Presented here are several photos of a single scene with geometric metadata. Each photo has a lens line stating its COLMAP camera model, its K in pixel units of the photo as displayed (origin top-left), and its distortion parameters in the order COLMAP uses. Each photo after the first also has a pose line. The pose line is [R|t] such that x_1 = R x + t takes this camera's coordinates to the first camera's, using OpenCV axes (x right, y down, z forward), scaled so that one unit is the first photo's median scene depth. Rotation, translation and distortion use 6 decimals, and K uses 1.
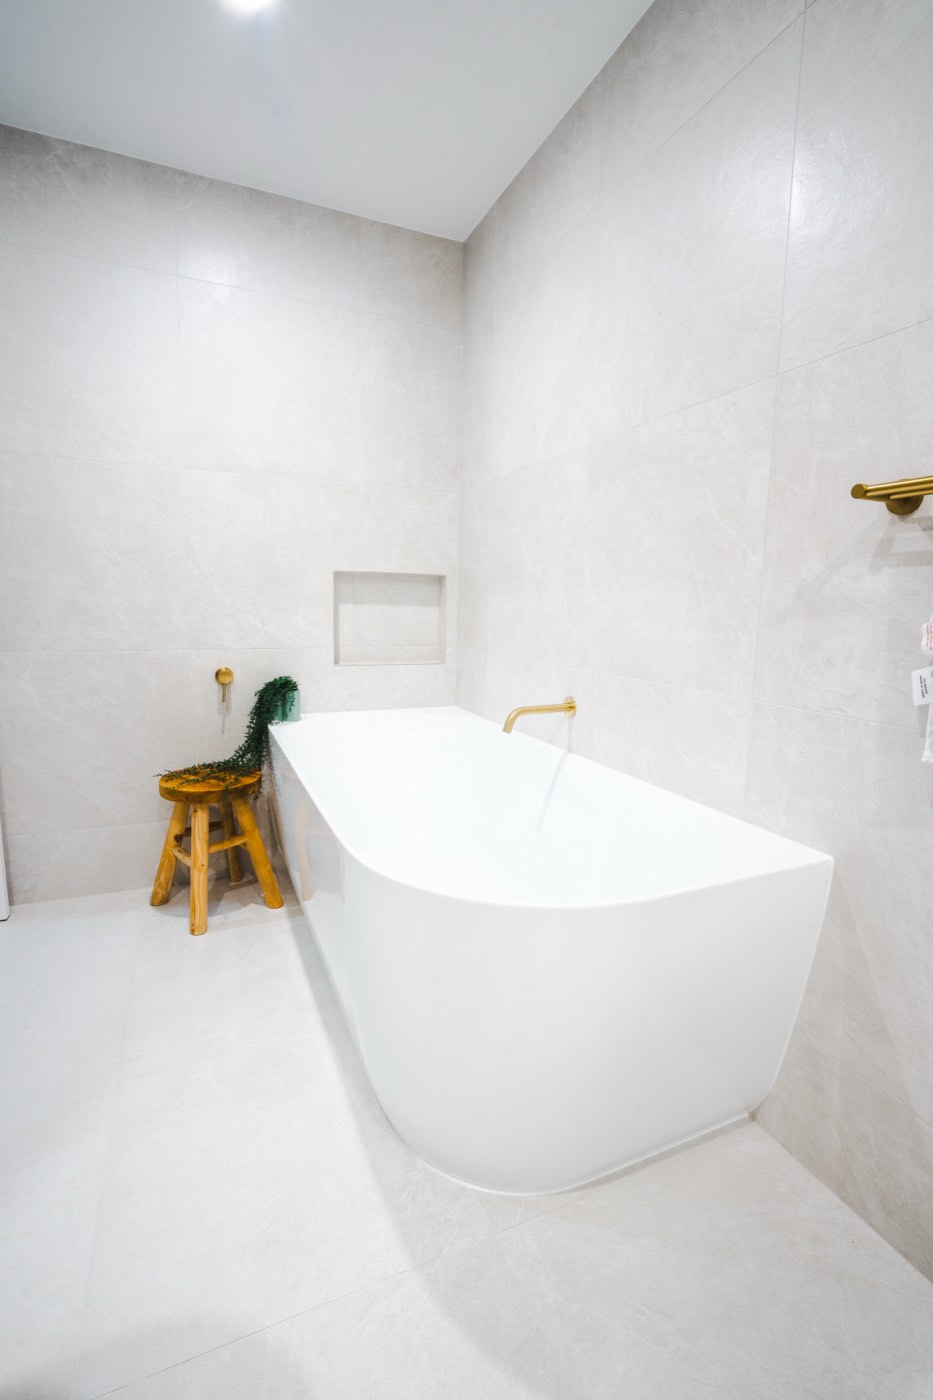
lens RADIAL K [[653.6, 0, 466.5], [0, 653.6, 700.0], [0, 0, 1]] dist [-0.022836, 0.000910]
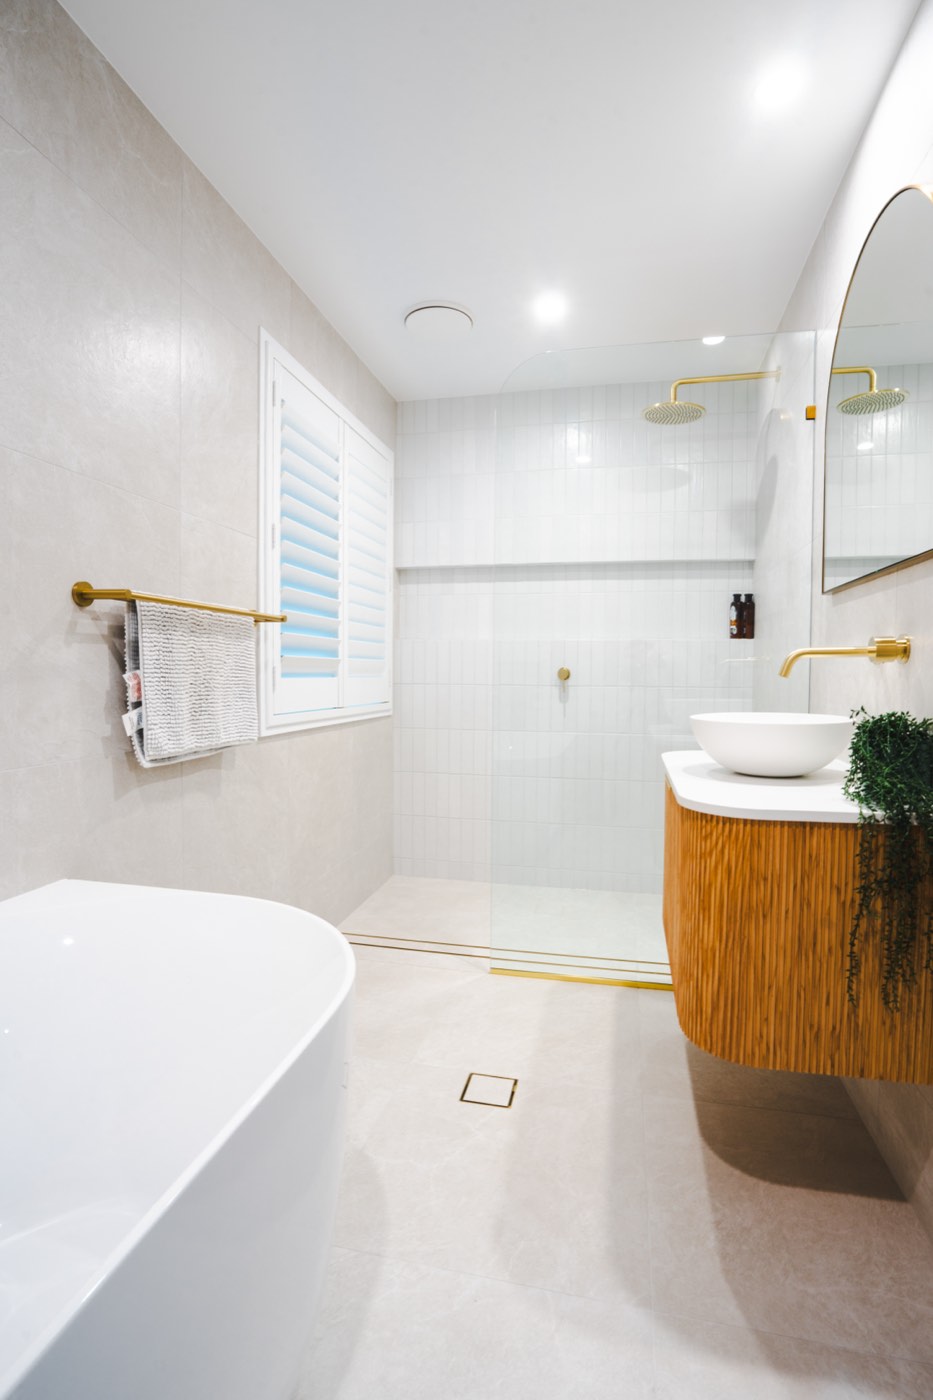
lens RADIAL K [[731.5, 0, 466.5], [0, 731.5, 700.0], [0, 0, 1]] dist [-0.001175, 0.000231]
pose [[-0.813770, -0.050643, 0.578977, -0.887524], [0.059048, 0.983837, 0.169050, -0.295593], [-0.578180, 0.171756, -0.797627, 1.751041]]
